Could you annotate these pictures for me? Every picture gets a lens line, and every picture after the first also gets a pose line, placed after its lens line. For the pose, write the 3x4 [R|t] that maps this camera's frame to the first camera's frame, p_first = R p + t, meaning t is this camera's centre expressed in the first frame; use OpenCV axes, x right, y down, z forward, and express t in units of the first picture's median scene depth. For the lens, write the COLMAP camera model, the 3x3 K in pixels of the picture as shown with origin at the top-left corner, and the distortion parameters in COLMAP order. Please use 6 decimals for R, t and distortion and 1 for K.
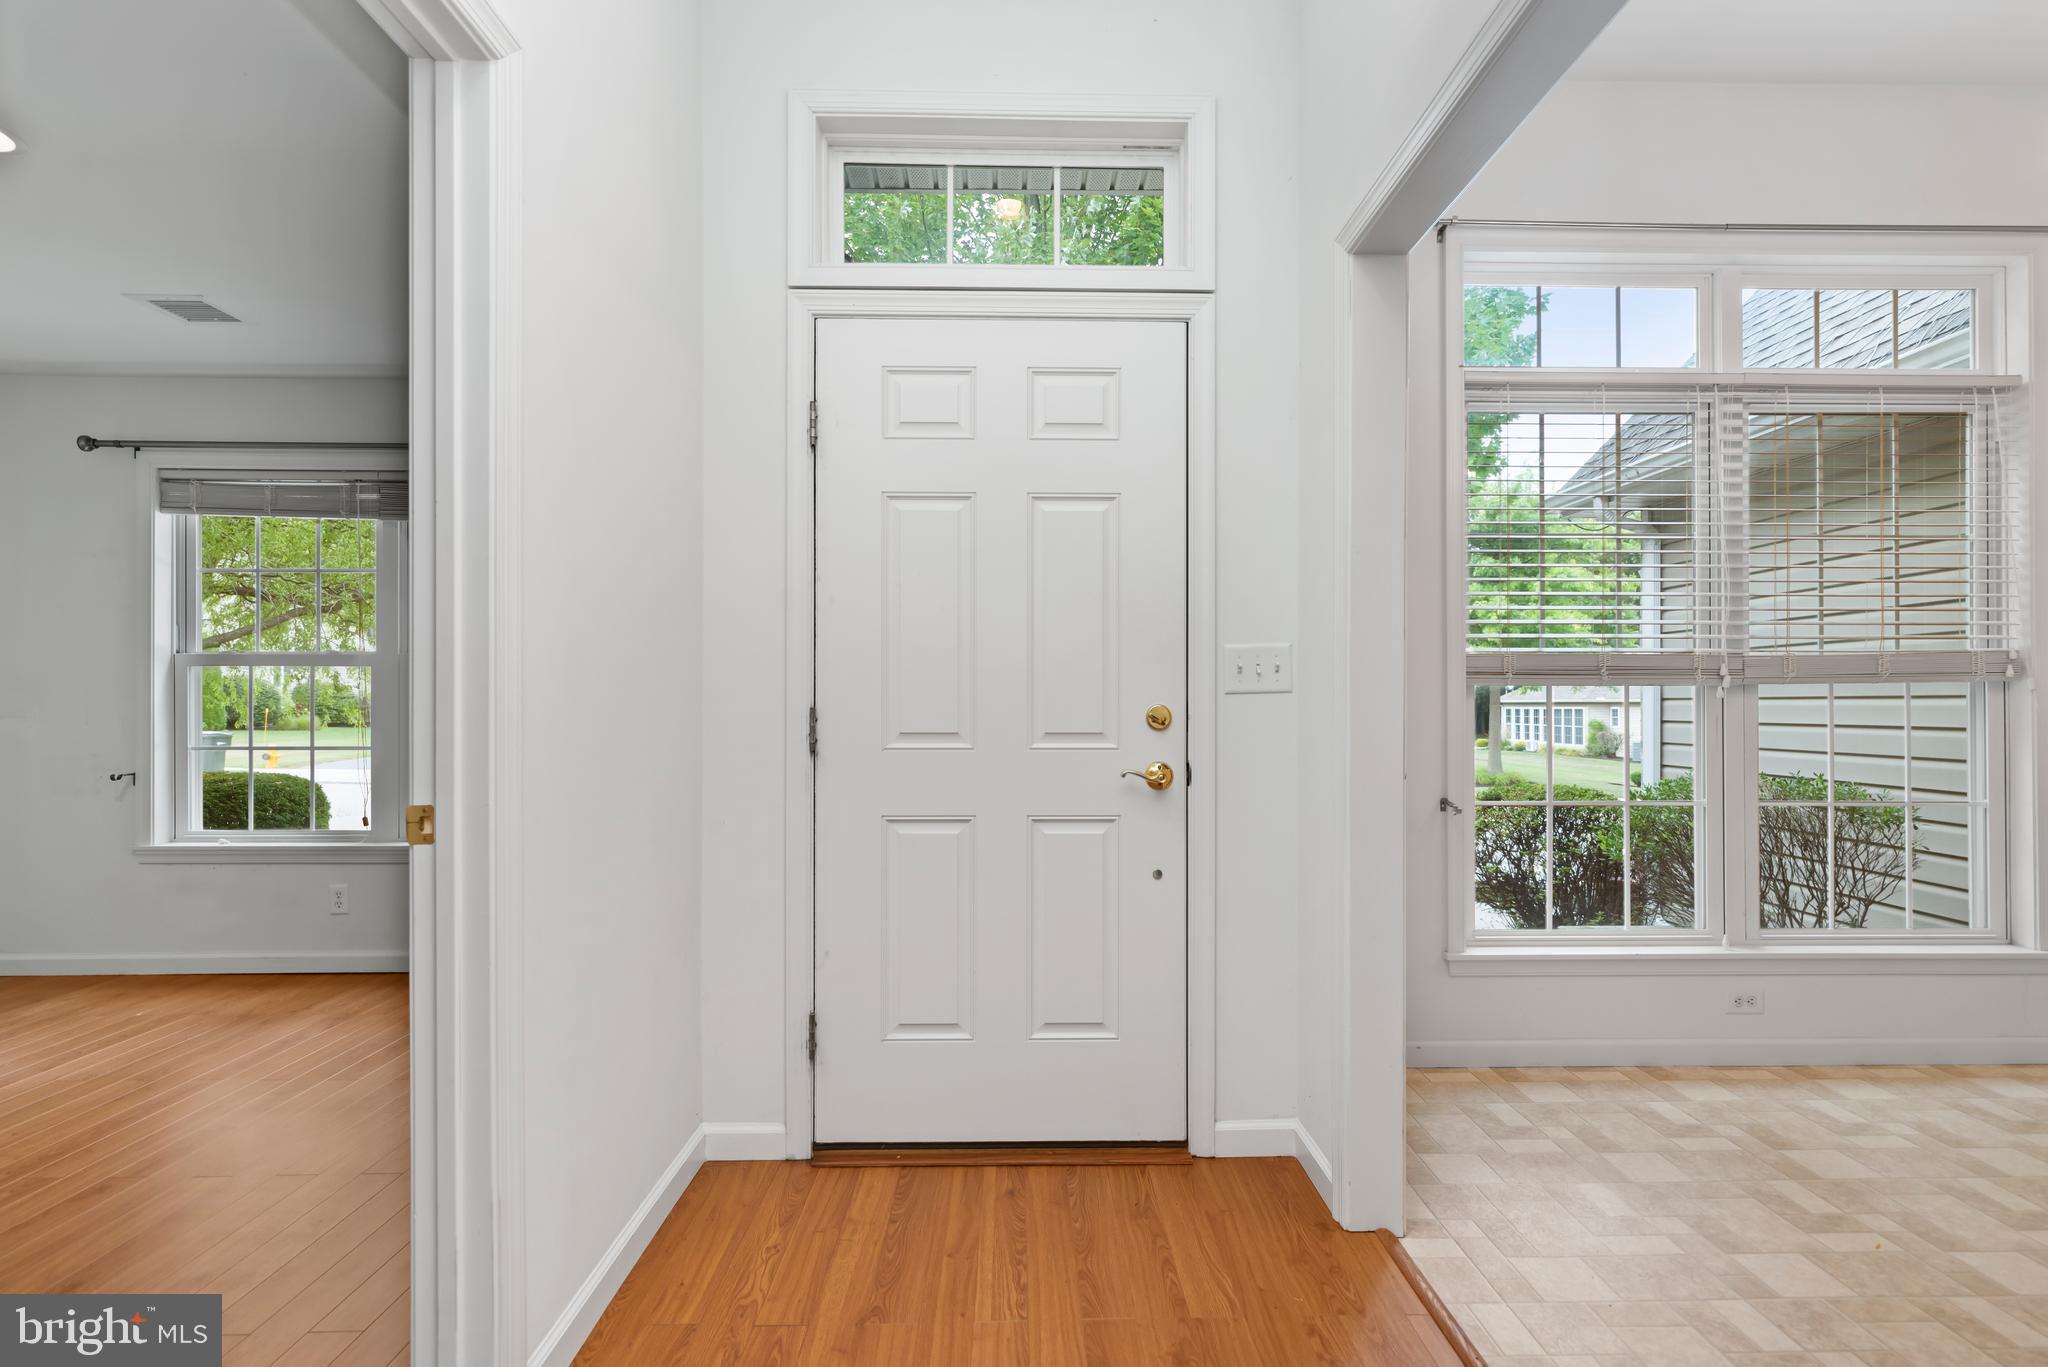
lens RADIAL K [[997.7, 0, 1025.7], [0, 997.7, 698.0], [0, 0, 1]] dist [-0.000971, 0.009960]
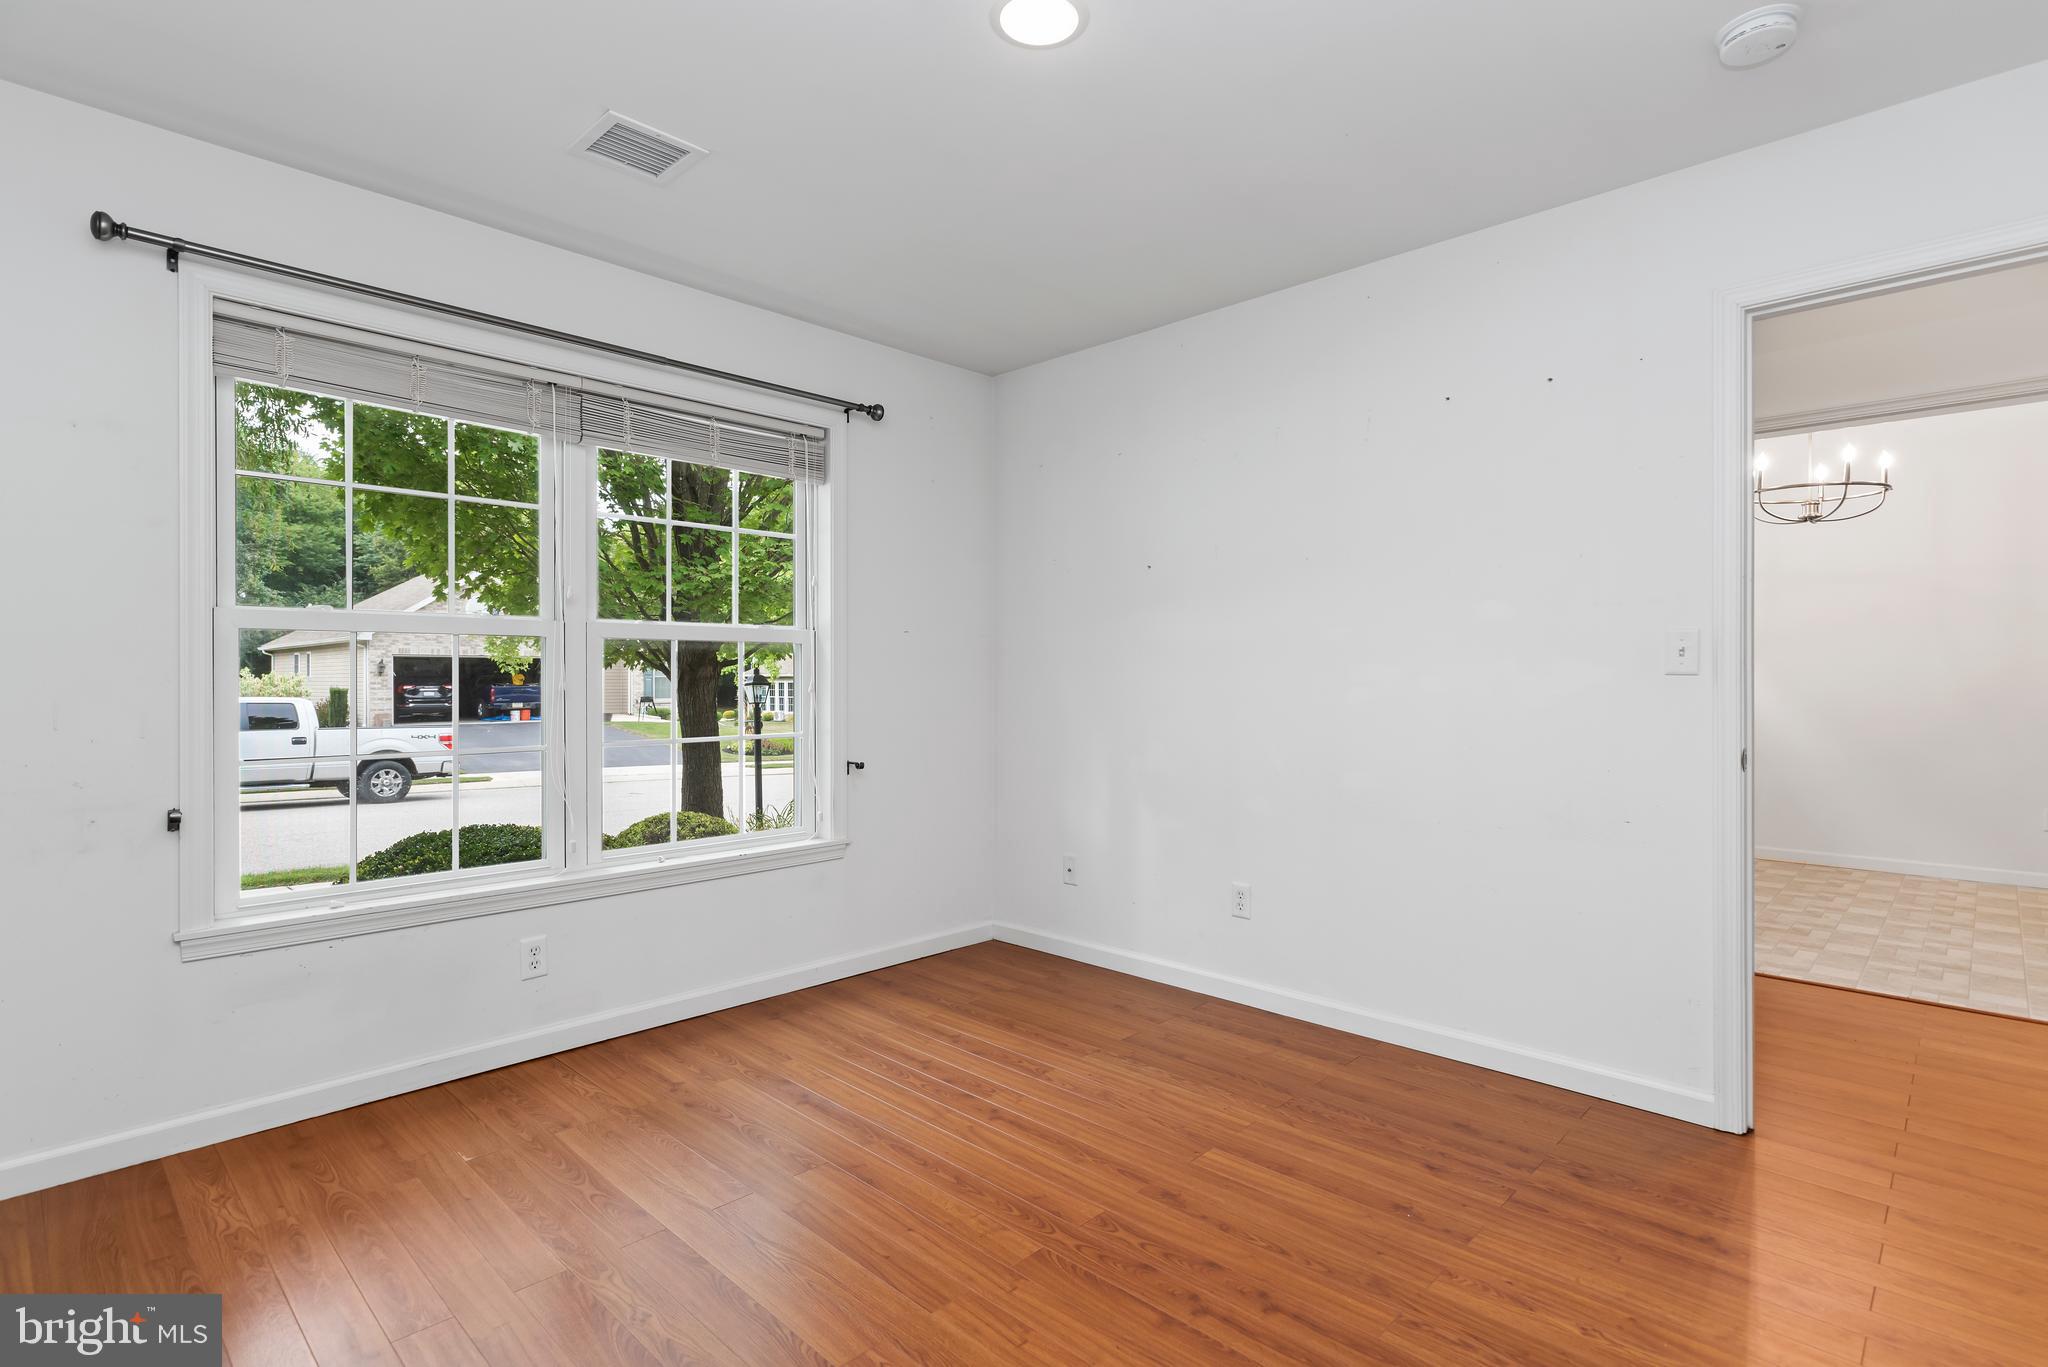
lens RADIAL K [[1004.1, 0, 1050.0], [0, 1004.1, 678.8], [0, 0, 1]] dist [-0.001630, 0.000266]
pose [[0.706356, -0.002037, 0.707853, -0.913321], [-0.003122, 0.999977, 0.005992, -0.006231], [-0.707850, -0.006442, 0.706334, 0.218971]]
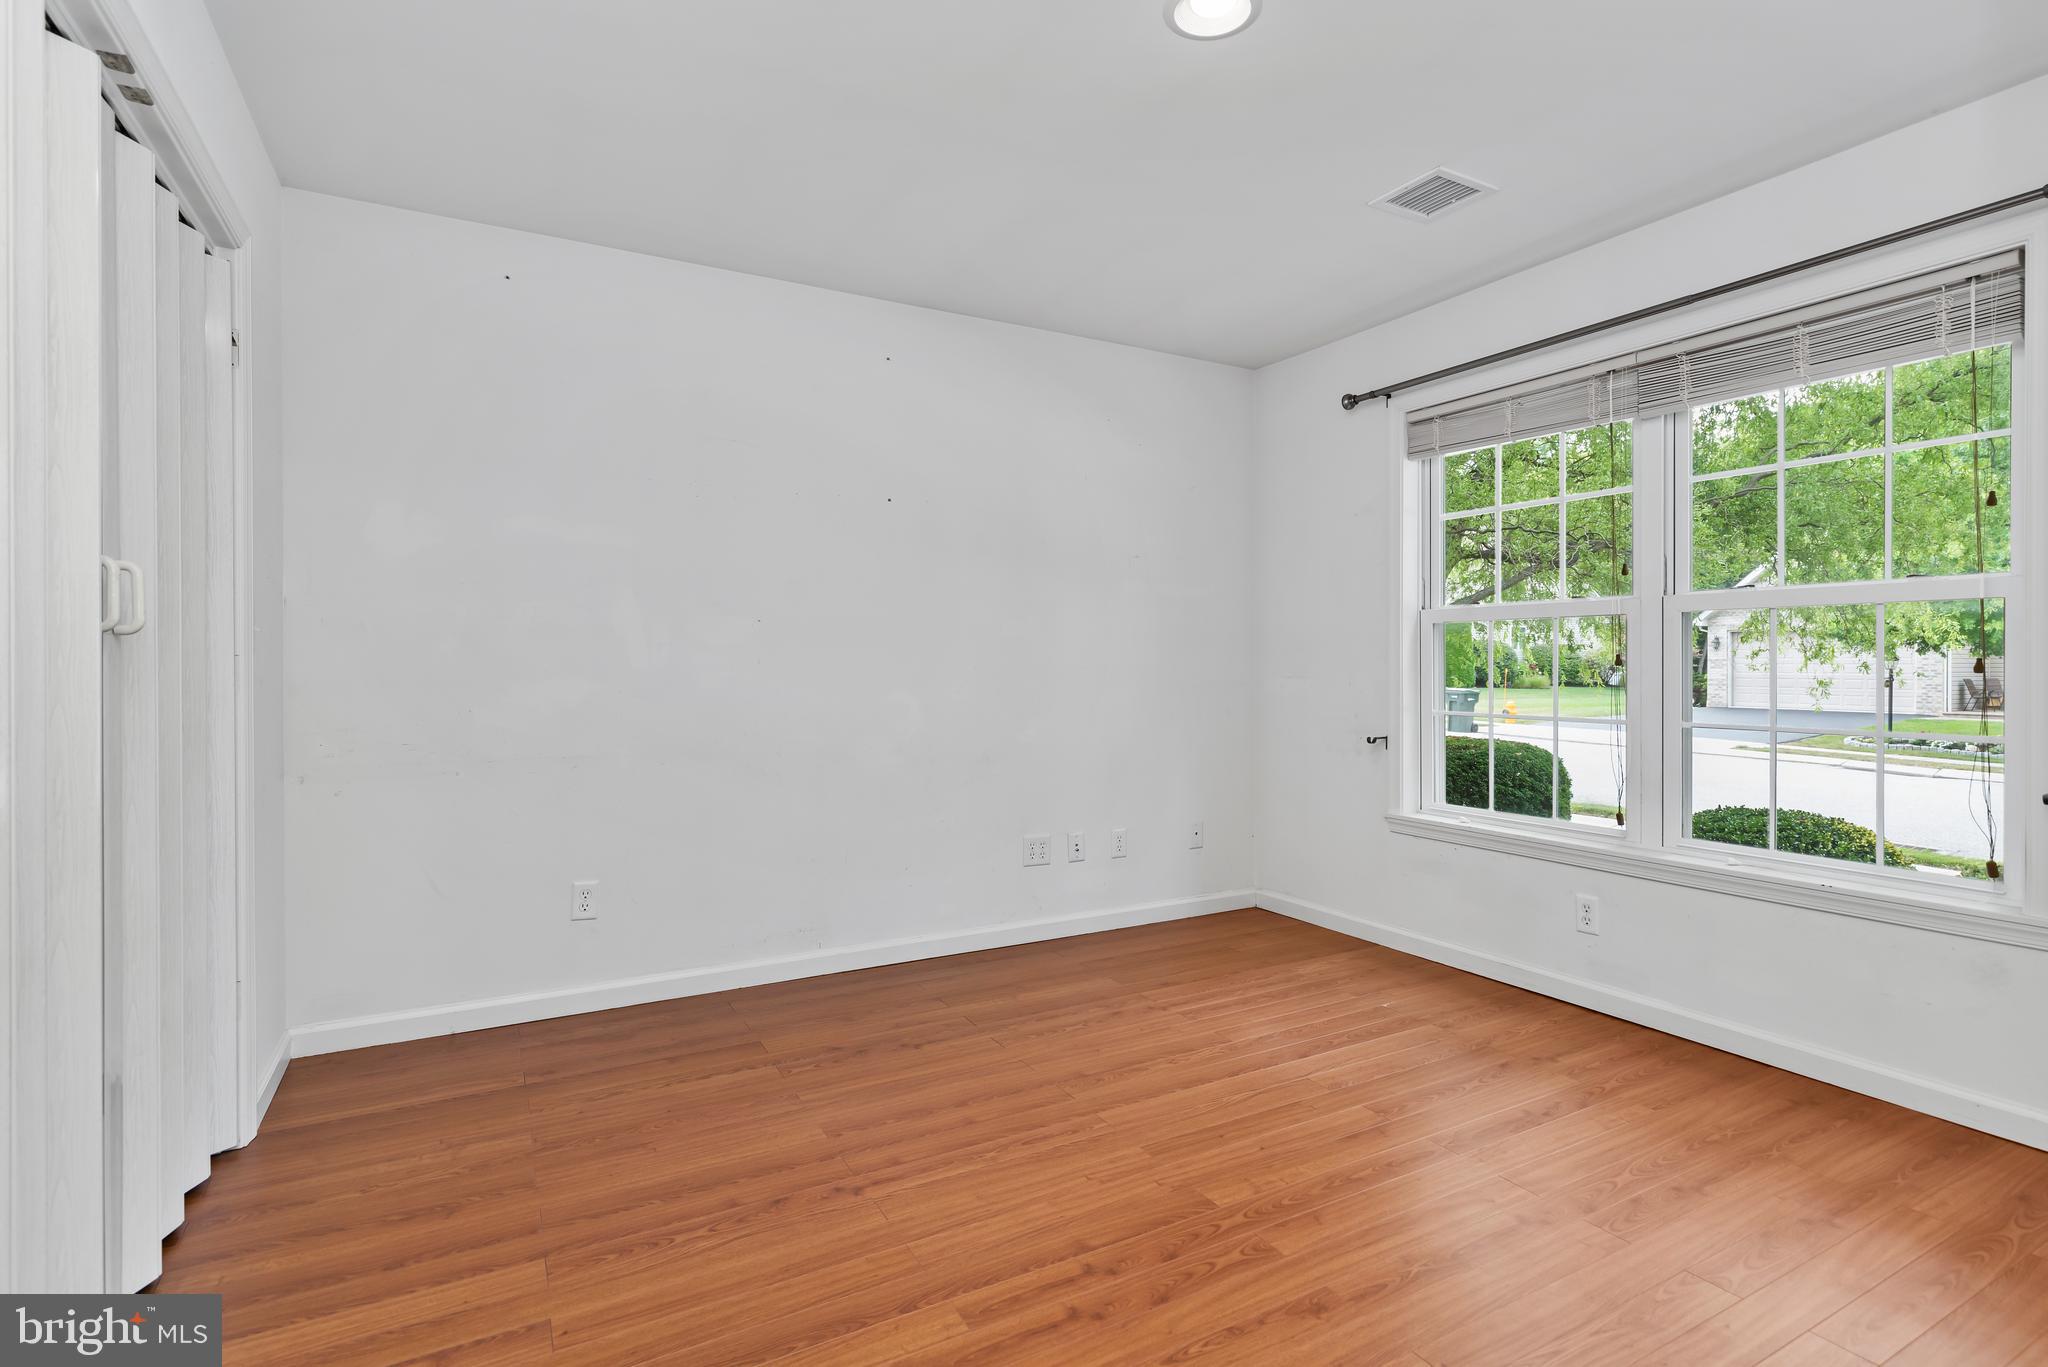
lens RADIAL K [[993.0, 0, 1029.5], [0, 993.0, 671.2], [0, 0, 1]] dist [0.000337, -0.000055]
pose [[0.455570, 0.006203, -0.890178, -0.193594], [0.005179, 0.999940, 0.009619, 0.001766], [0.890185, -0.008992, 0.455511, 0.256930]]
